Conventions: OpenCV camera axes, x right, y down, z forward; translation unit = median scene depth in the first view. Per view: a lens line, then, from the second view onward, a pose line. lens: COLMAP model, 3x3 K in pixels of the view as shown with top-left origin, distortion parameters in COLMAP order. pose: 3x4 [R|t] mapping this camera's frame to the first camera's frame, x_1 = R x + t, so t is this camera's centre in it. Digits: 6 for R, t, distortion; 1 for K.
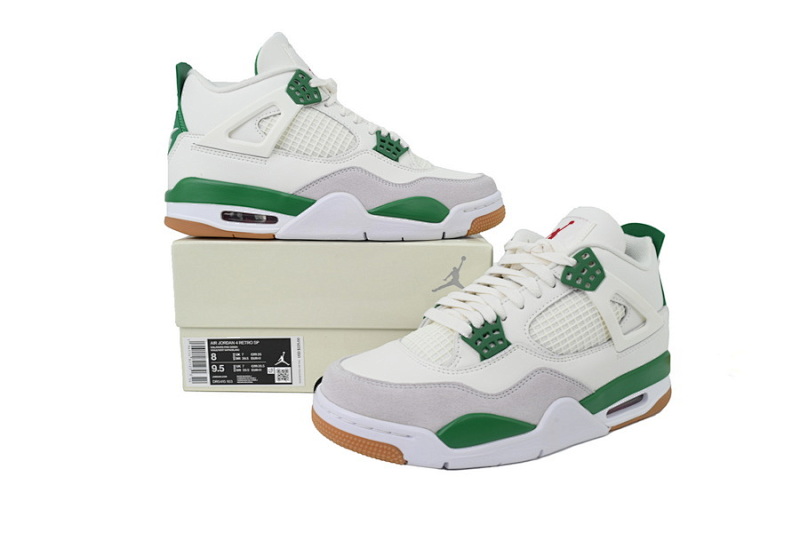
lens RADIAL K [[617.6, 0, 400.0], [0, 617.6, 266.5], [0, 0, 1]] dist [-0.001215, -0.001383]
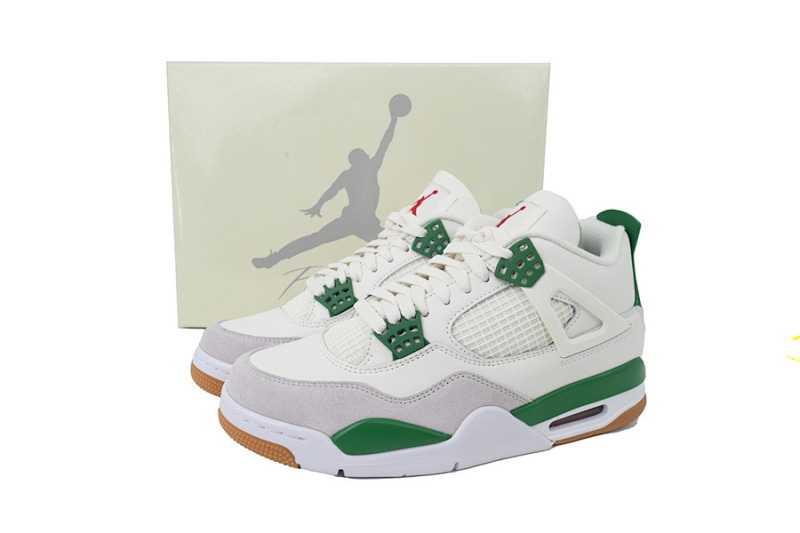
lens RADIAL K [[617.6, 0, 400.0], [0, 617.6, 266.5], [0, 0, 1]] dist [-0.001215, -0.001383]
pose [[0.988505, 0.032967, -0.147553, 0.262327], [-0.027194, 0.998790, 0.040970, -0.021345], [0.148725, -0.036486, 0.988205, 0.109107]]
